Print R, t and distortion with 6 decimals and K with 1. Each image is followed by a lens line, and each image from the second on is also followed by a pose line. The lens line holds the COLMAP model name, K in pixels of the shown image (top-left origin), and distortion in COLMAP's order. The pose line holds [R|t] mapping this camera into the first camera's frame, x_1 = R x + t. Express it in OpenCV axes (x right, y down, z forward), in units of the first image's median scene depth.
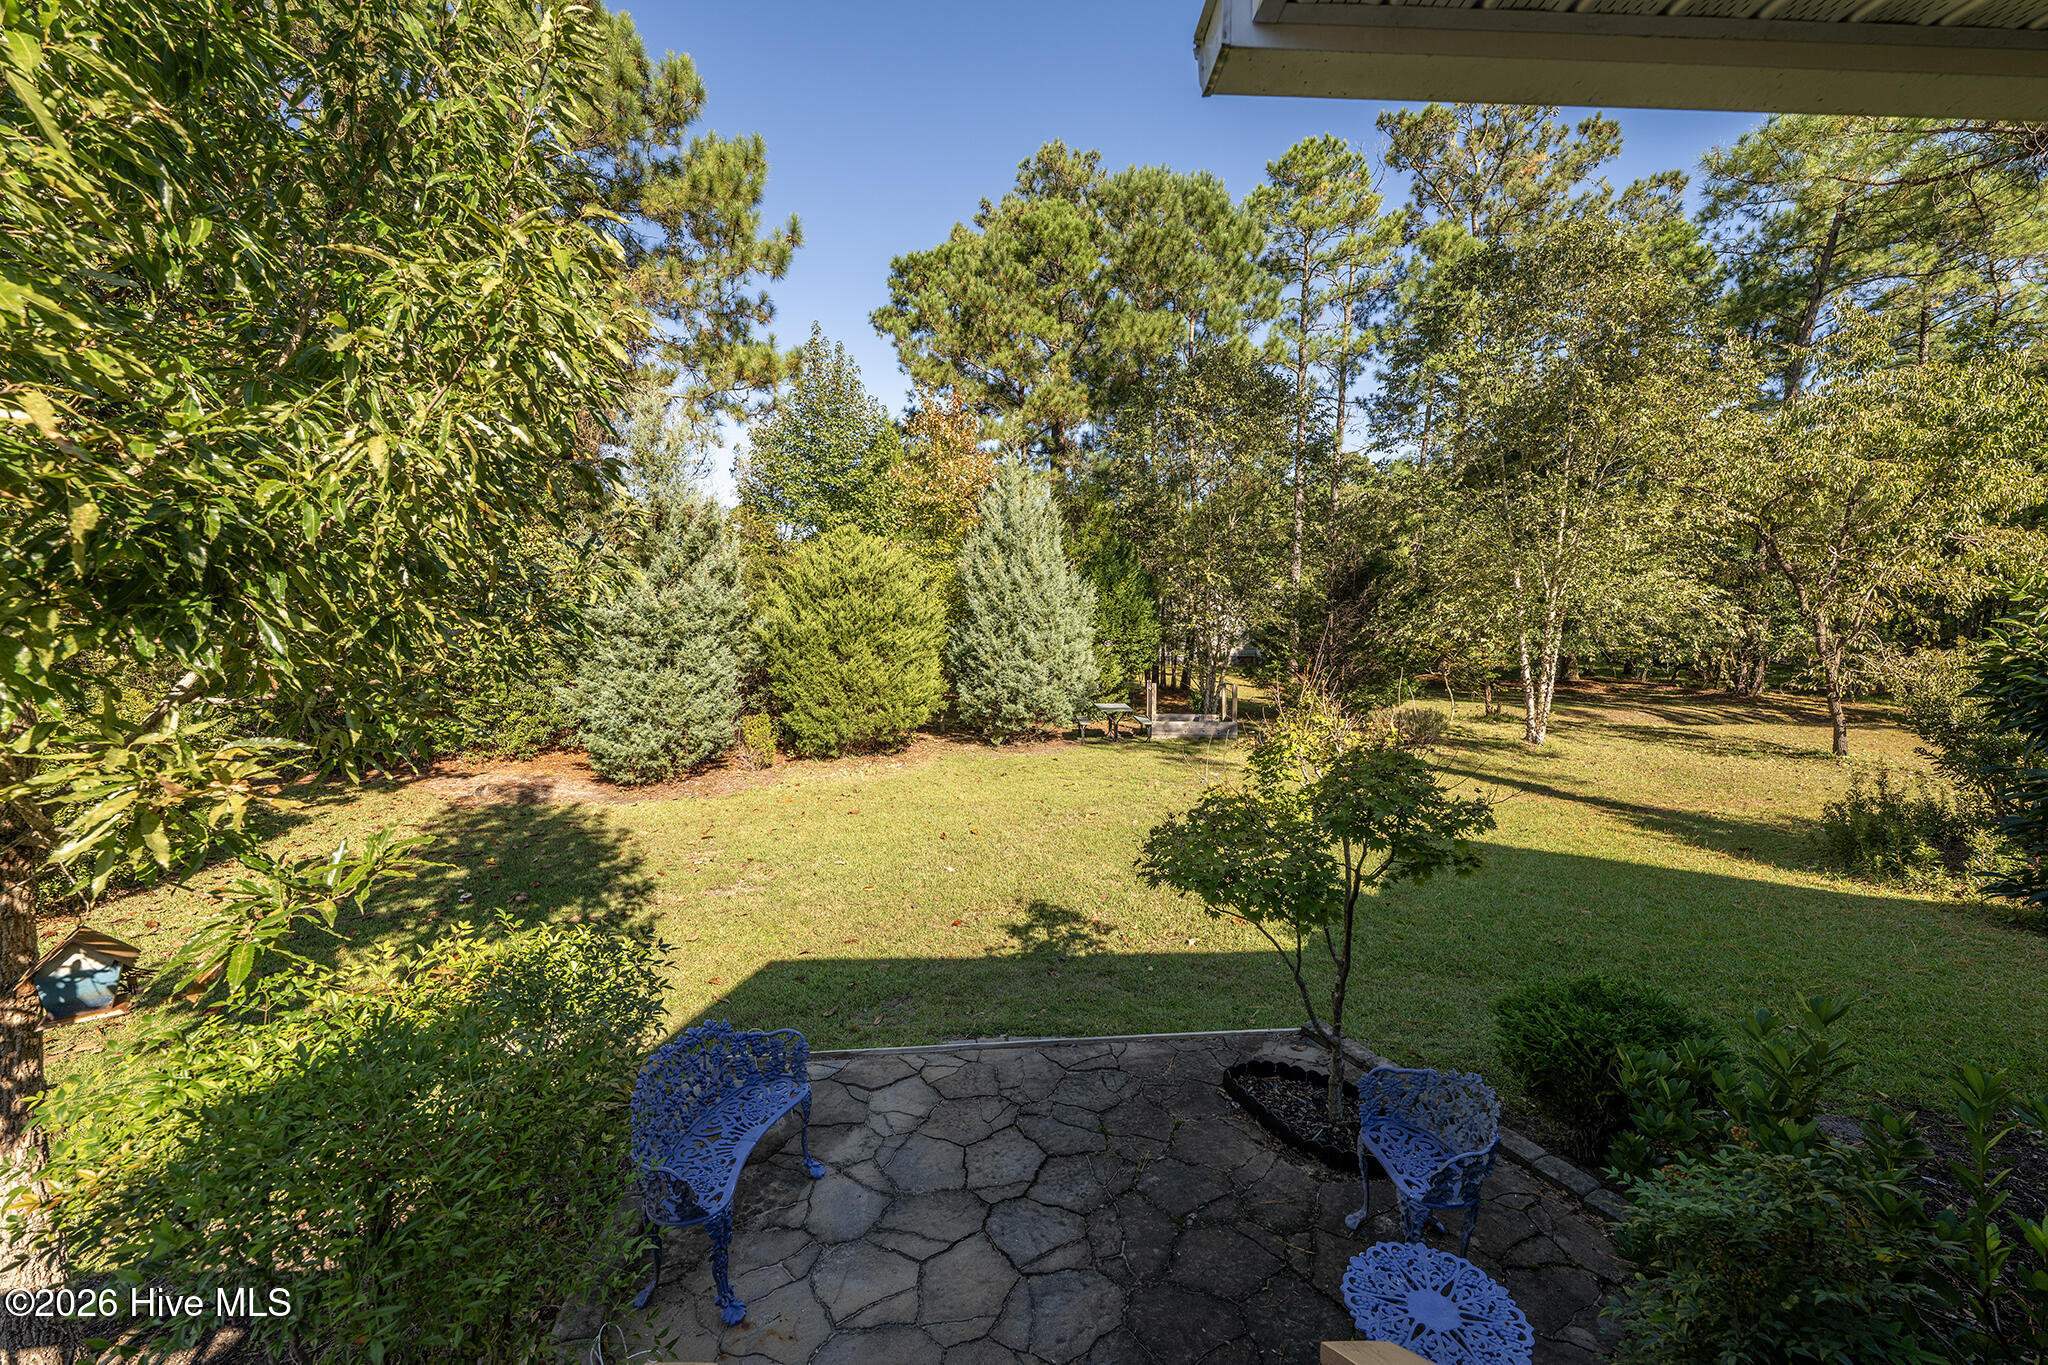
lens RADIAL K [[756.8, 0, 1026.0], [0, 756.8, 692.5], [0, 0, 1]] dist [-0.015158, 0.000932]
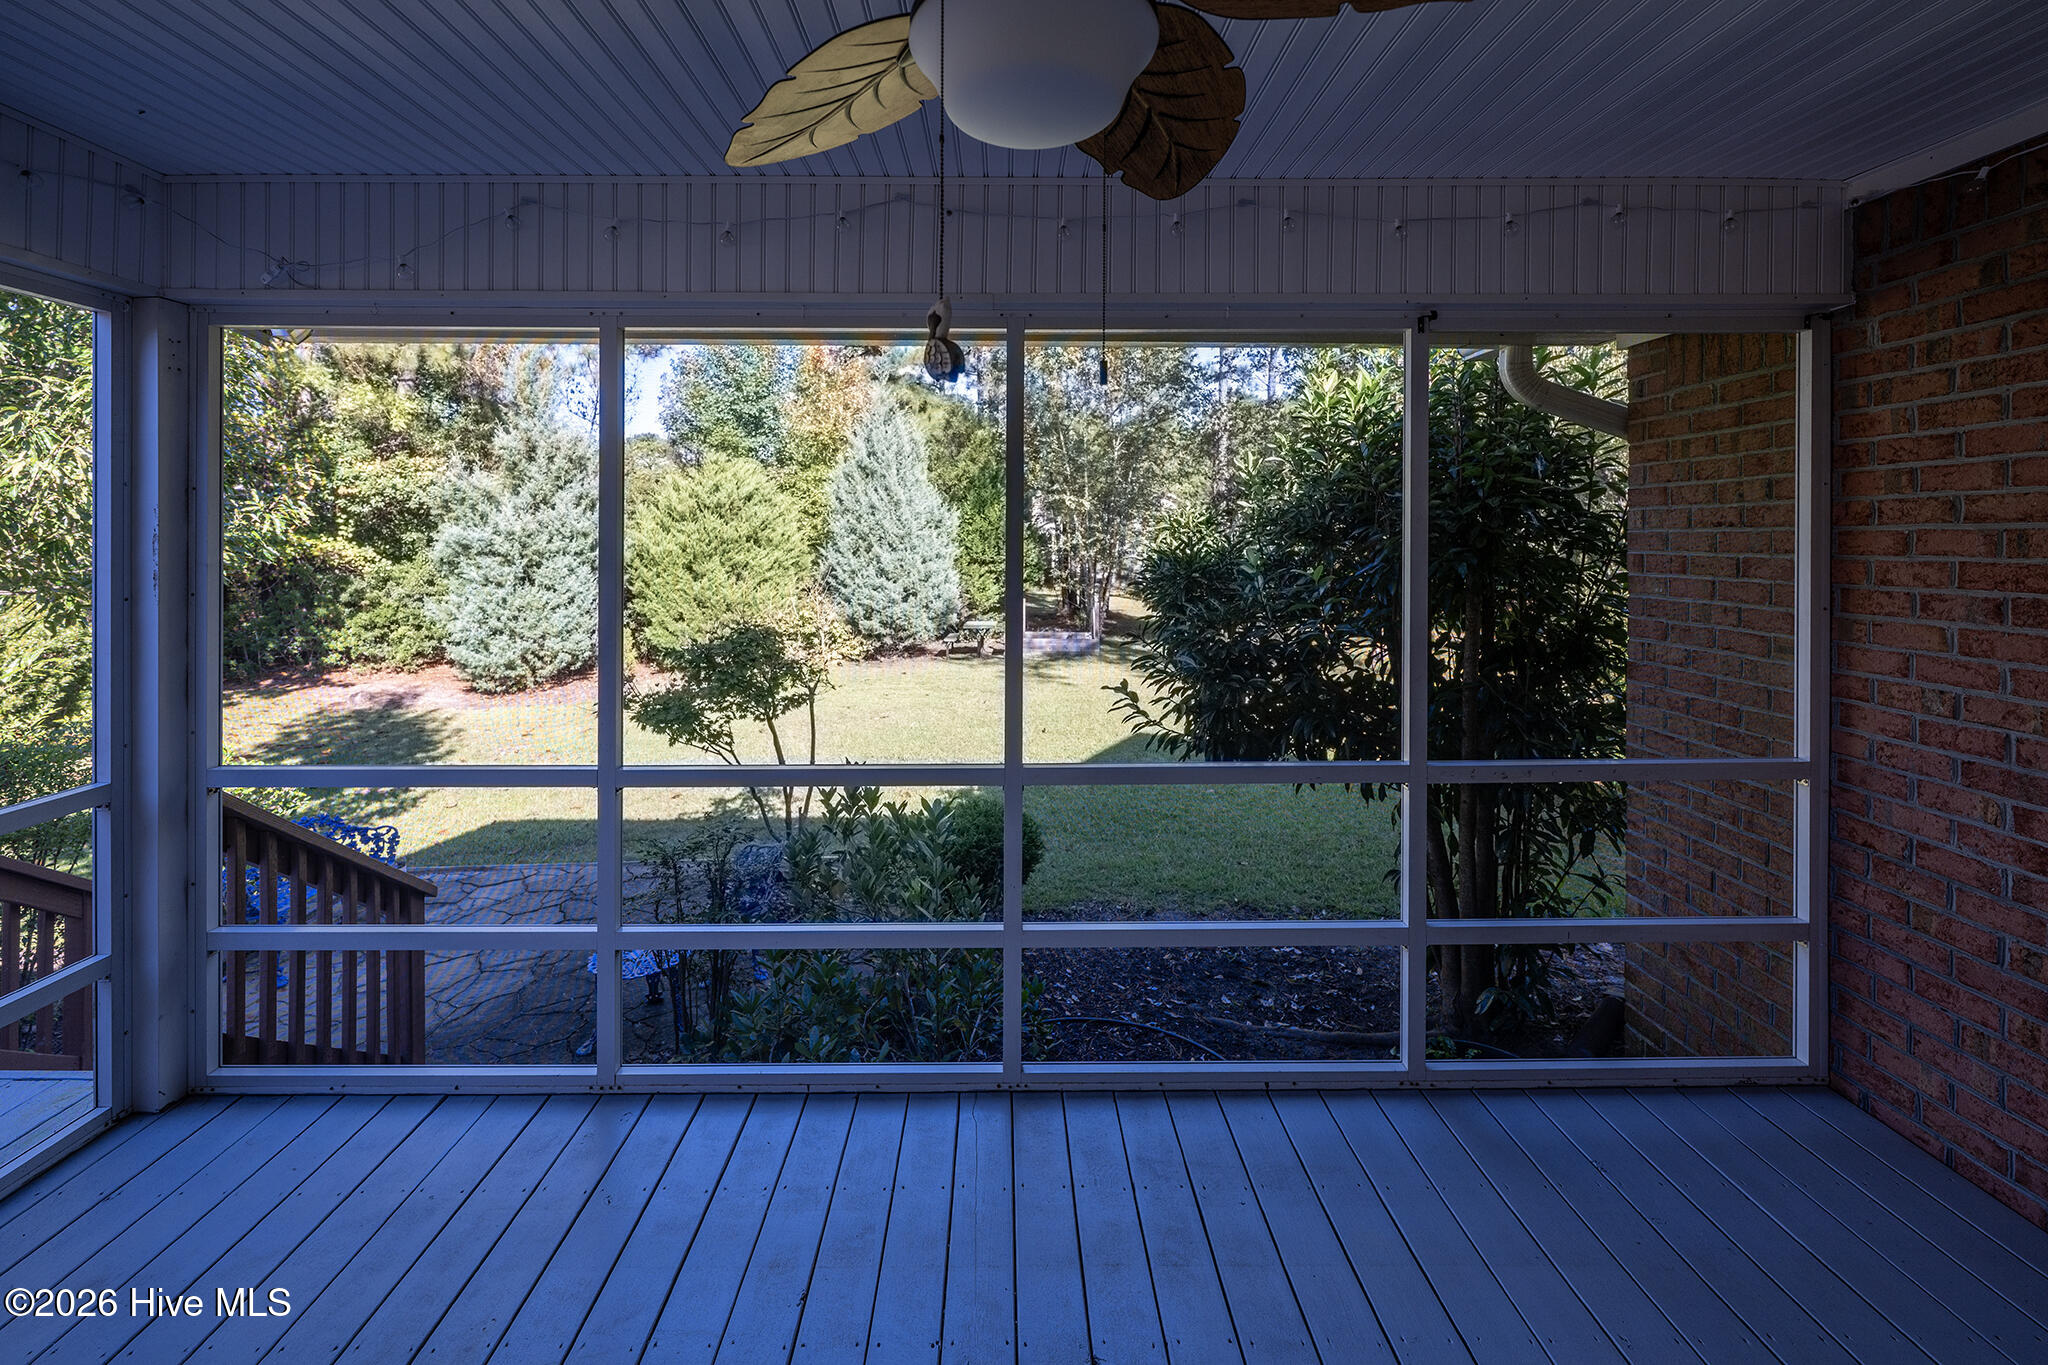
lens RADIAL K [[802.7, 0, 988.4], [0, 802.7, 550.5], [0, 0, 1]] dist [0.000664, -0.001274]
pose [[0.999160, -0.002262, -0.040914, 0.194678], [-0.001177, 0.996478, -0.083842, 0.011366], [0.040959, 0.083820, 0.995639, -0.114675]]
